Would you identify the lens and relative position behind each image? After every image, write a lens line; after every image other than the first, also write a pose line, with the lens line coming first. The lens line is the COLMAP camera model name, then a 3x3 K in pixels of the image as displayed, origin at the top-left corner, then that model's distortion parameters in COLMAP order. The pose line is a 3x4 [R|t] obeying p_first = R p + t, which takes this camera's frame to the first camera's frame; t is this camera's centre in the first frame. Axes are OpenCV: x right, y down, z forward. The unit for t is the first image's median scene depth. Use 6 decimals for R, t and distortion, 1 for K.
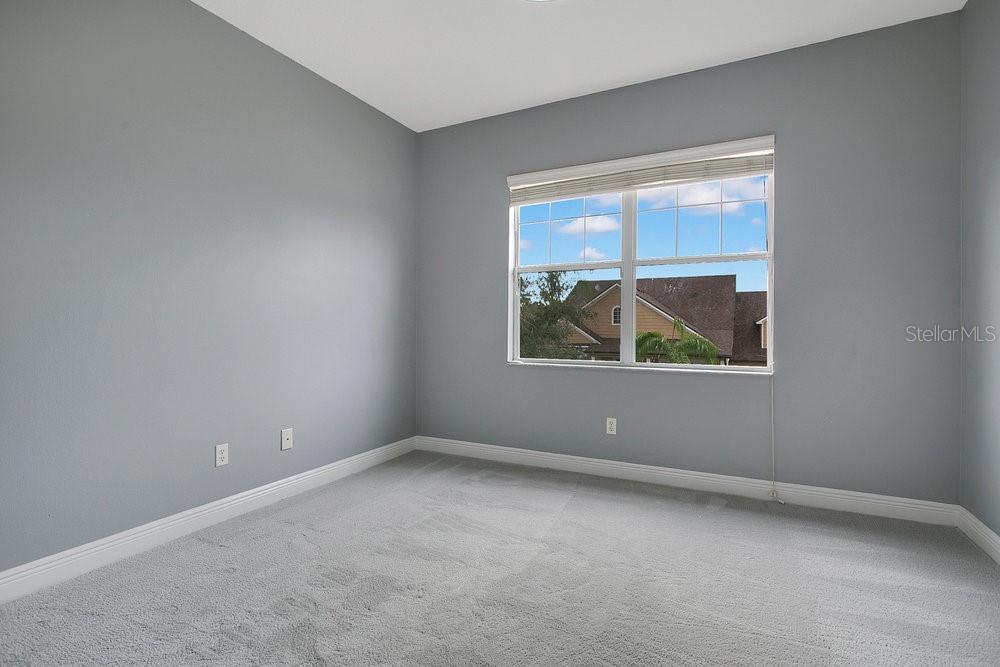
lens RADIAL K [[482.2, 0, 499.7], [0, 482.2, 282.6], [0, 0, 1]] dist [-0.018112, 0.000063]
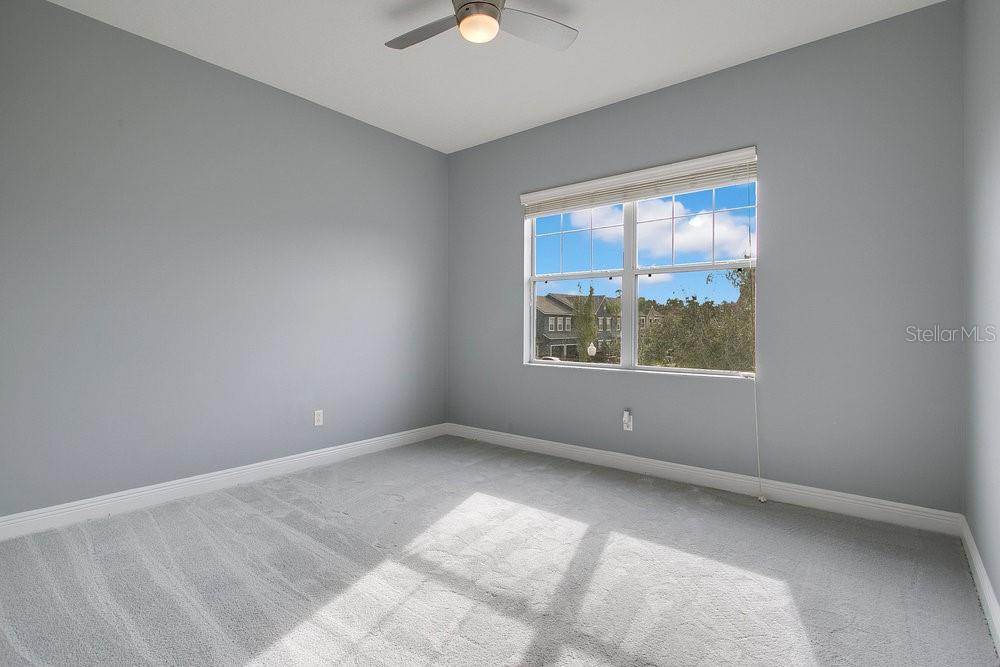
lens RADIAL K [[480.7, 0, 500.0], [0, 480.7, 333.5], [0, 0, 1]] dist [-0.027040, 0.000504]
pose [[0.981607, 0.011998, -0.190533, 0.174175], [0.006722, 0.995232, 0.097301, -0.009541], [0.190792, -0.096792, 0.976847, -0.092406]]
